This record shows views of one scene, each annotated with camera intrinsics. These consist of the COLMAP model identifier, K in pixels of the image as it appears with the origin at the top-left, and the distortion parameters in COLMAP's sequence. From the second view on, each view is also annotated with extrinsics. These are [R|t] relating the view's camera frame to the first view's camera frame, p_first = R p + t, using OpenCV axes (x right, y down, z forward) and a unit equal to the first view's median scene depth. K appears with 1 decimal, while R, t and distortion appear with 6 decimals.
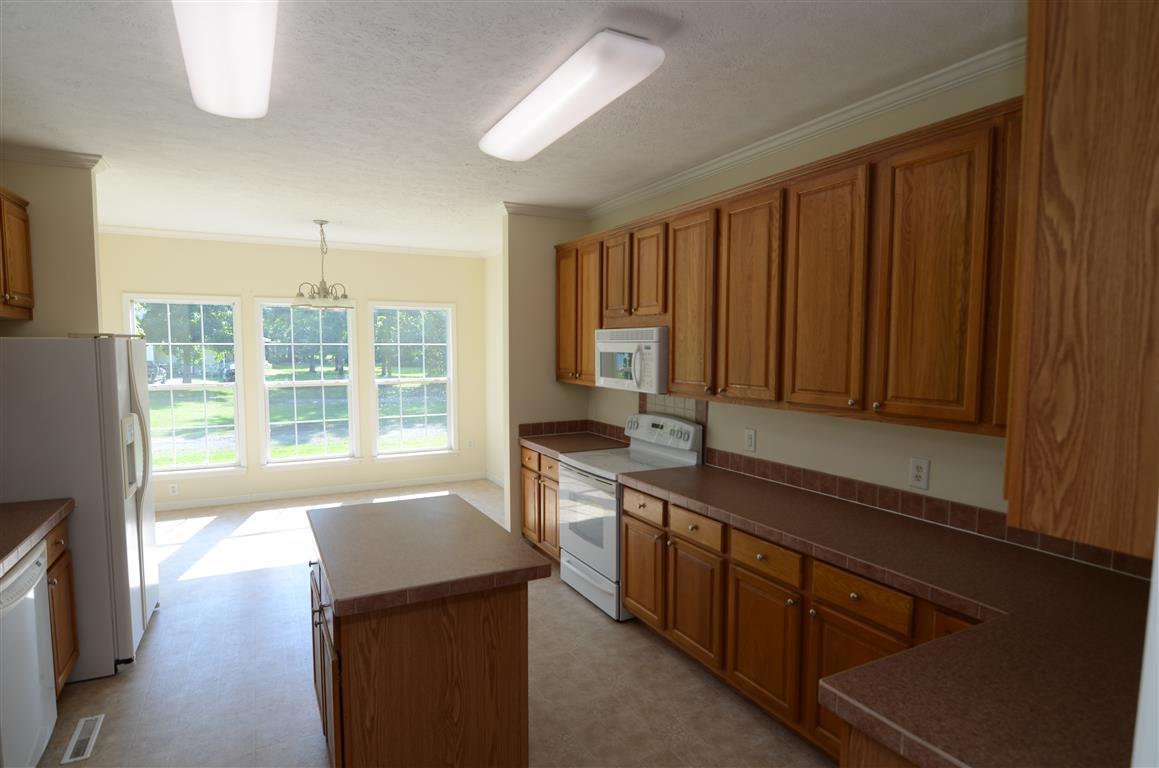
lens RADIAL K [[613.2, 0, 576.5], [0, 613.2, 392.8], [0, 0, 1]] dist [0.001506, -0.015914]
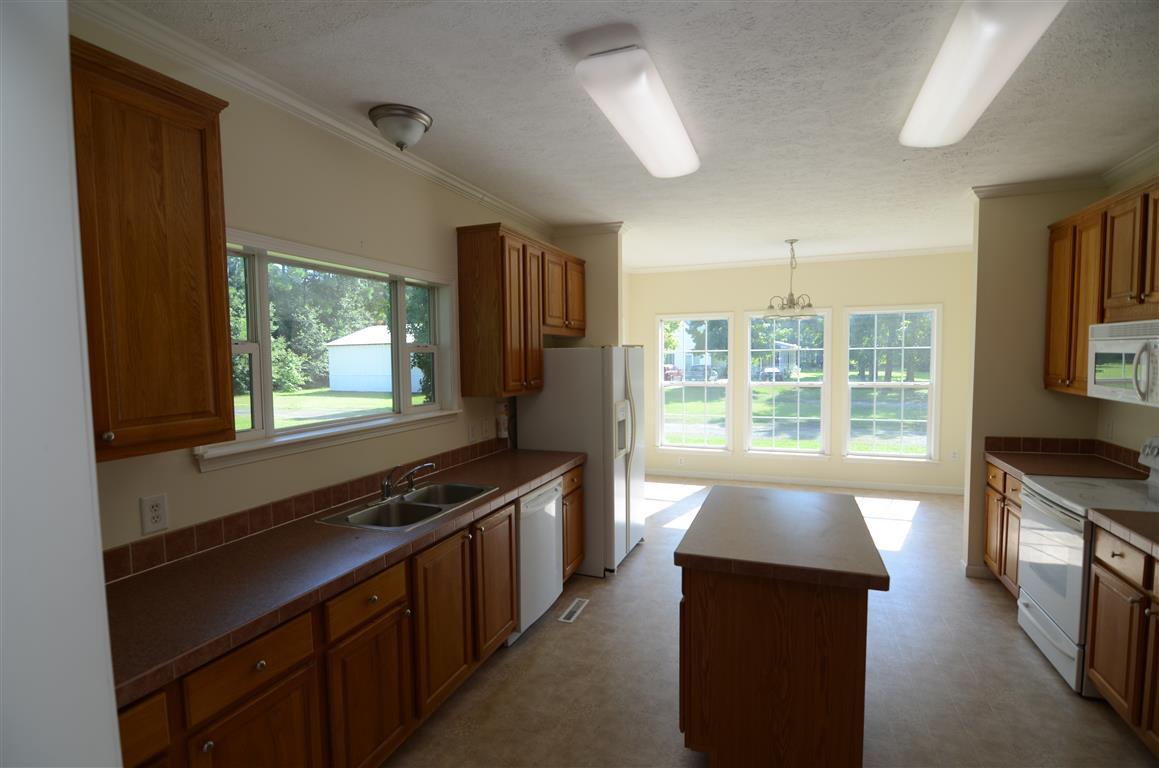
lens RADIAL K [[561.1, 0, 576.4], [0, 561.1, 391.6], [0, 0, 1]] dist [-0.001156, -0.014215]
pose [[0.659246, 0.037546, -0.750989, 0.142873], [-0.042211, 0.999026, 0.012892, 0.001832], [0.750741, 0.023201, 0.660189, 0.037019]]
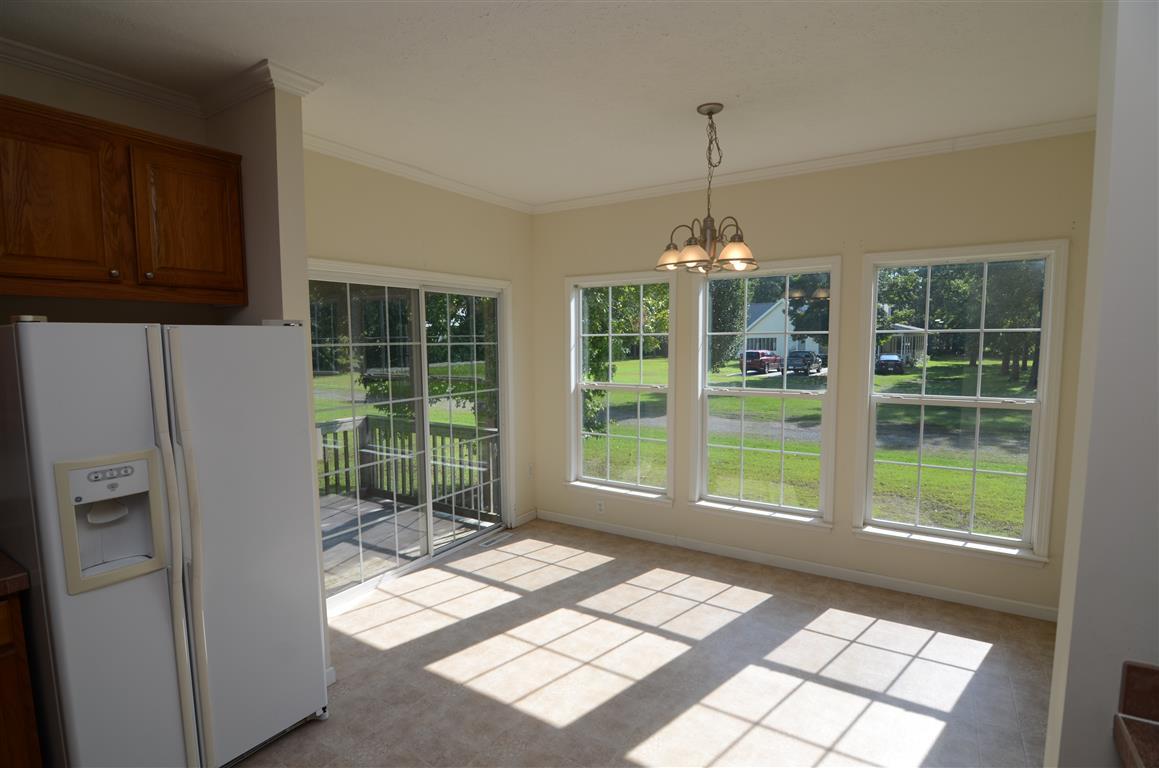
lens RADIAL K [[551.6, 0, 578.7], [0, 551.6, 392.5], [0, 0, 1]] dist [-0.029064, -0.000175]
pose [[0.488185, 0.075971, -0.869427, -0.036352], [-0.055672, 0.996886, 0.055848, -0.060203], [0.870963, 0.021139, 0.490894, 0.877528]]
